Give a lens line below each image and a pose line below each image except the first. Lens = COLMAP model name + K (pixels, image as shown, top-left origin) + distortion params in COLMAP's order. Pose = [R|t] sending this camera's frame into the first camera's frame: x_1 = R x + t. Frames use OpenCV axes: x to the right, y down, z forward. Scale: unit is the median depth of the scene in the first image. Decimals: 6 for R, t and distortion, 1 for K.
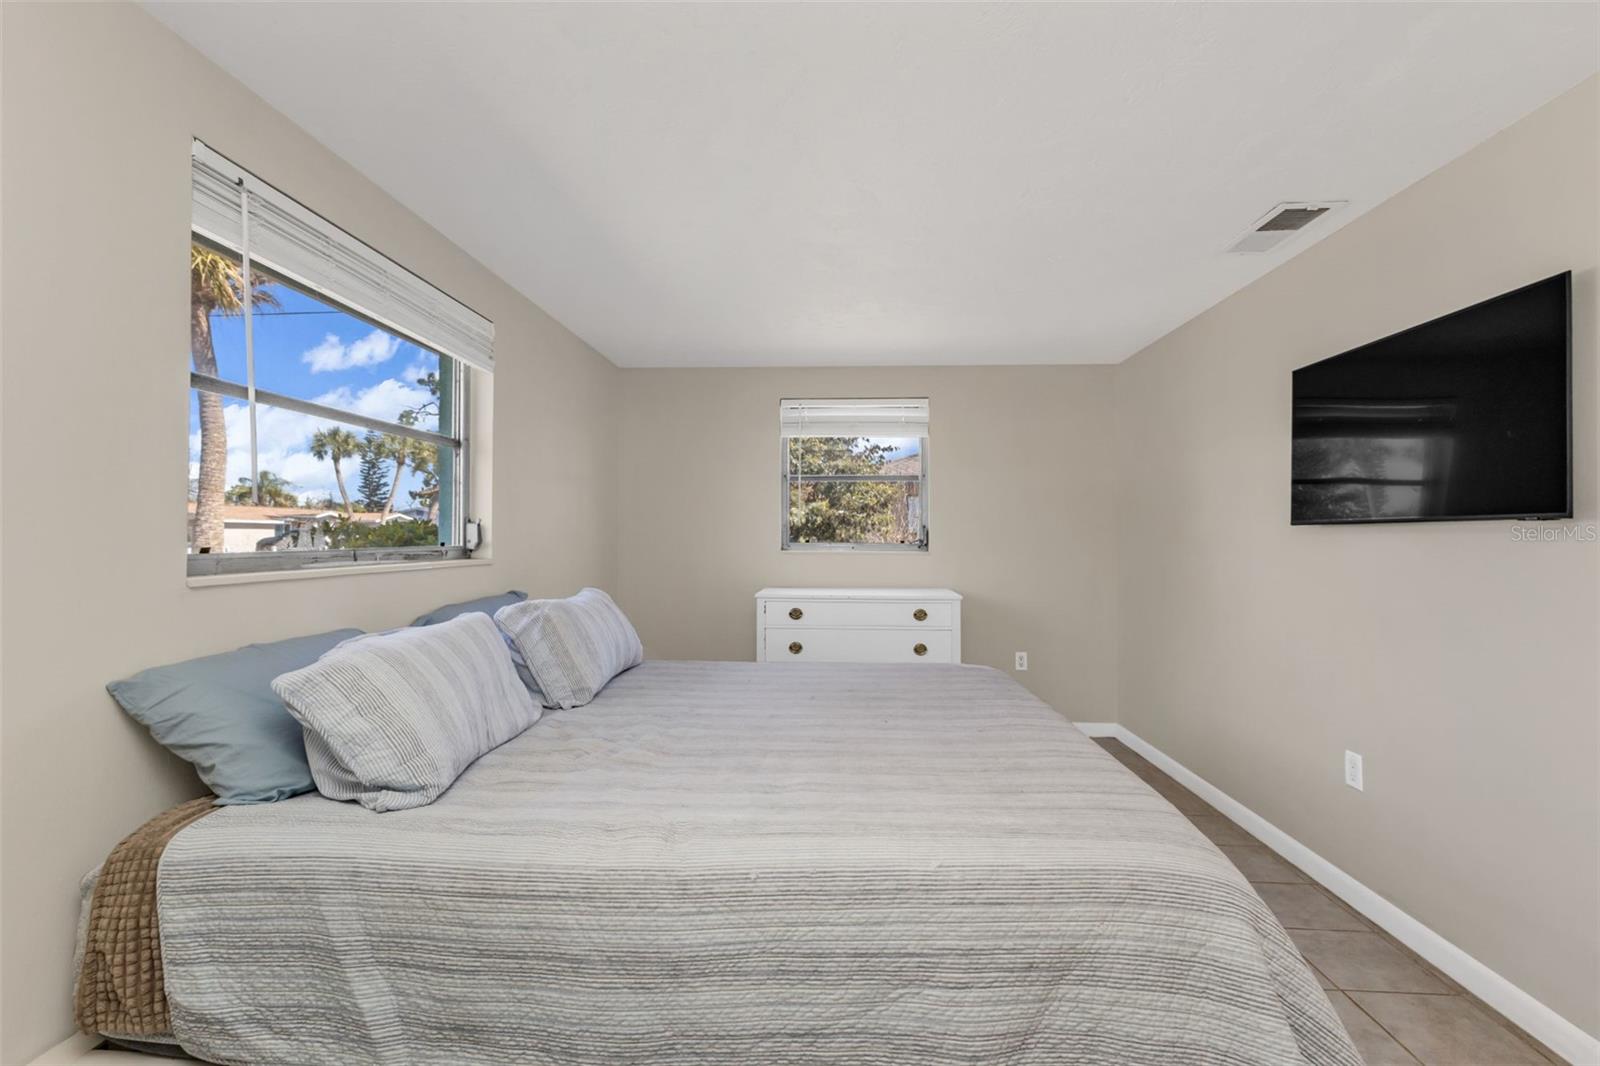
lens RADIAL K [[706.3, 0, 802.3], [0, 706.3, 532.0], [0, 0, 1]] dist [0.015400, -0.000240]
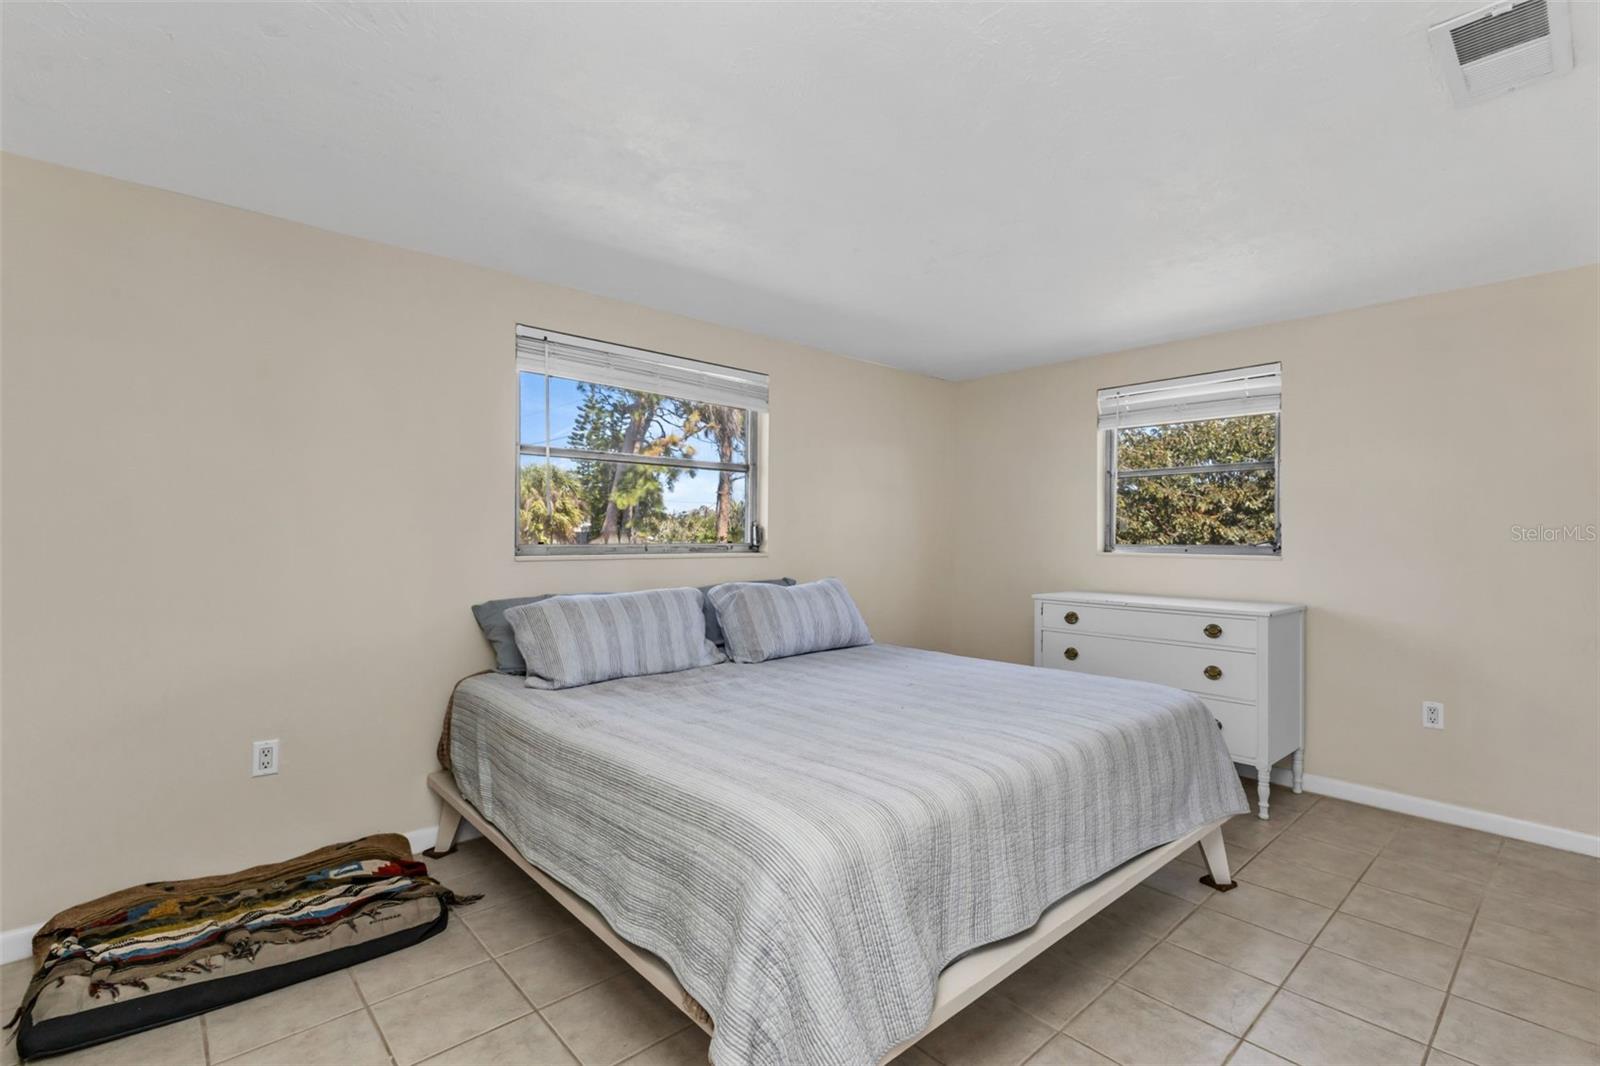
lens RADIAL K [[706.3, 0, 804.5], [0, 706.3, 536.7], [0, 0, 1]] dist [0.015400, -0.000240]
pose [[0.724102, 0.000264, -0.689693, 0.961449], [0.001707, 0.999996, 0.002175, 0.009045], [0.689691, -0.002753, 0.724099, 0.161443]]
